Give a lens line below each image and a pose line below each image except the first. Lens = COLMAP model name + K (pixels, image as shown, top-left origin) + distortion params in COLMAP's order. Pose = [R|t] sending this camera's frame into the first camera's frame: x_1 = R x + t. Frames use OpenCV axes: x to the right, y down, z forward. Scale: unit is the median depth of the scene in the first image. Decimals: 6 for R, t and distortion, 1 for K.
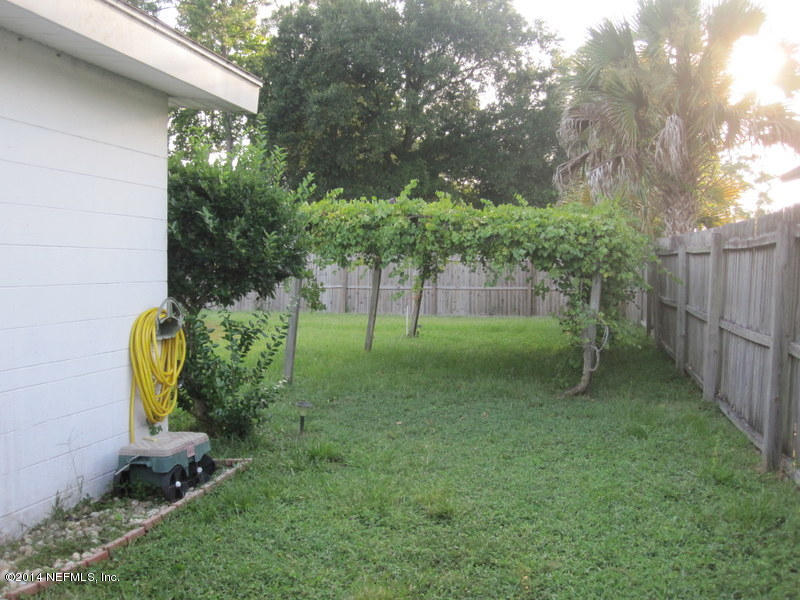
lens RADIAL K [[774.8, 0, 401.3], [0, 774.8, 300.1], [0, 0, 1]] dist [-0.062788, 0.000000]
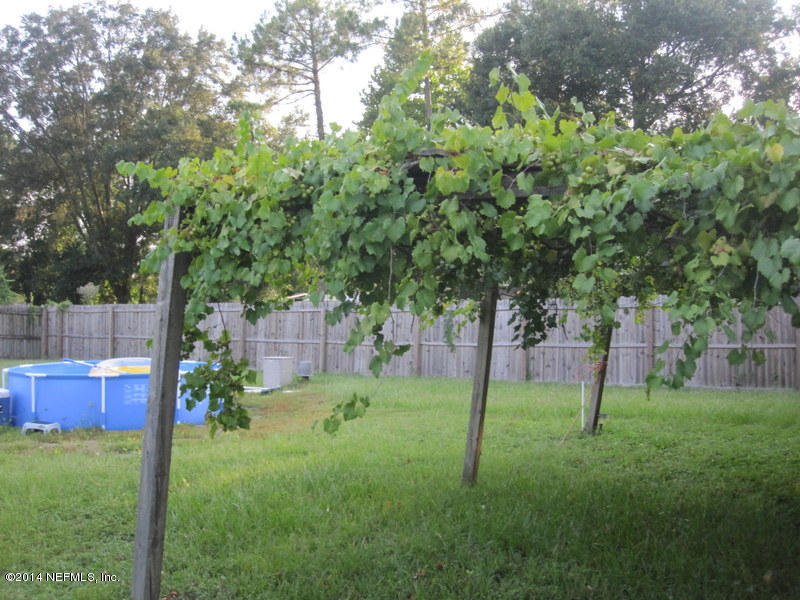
lens RADIAL K [[774.8, 0, 396.8], [0, 774.8, 300.3], [0, 0, 1]] dist [-0.062788, 0.000000]
pose [[0.950399, -0.016905, -0.310573, 0.023107], [-0.003455, 0.997886, -0.064889, -0.006431], [0.311014, 0.062744, 0.948332, 0.152373]]
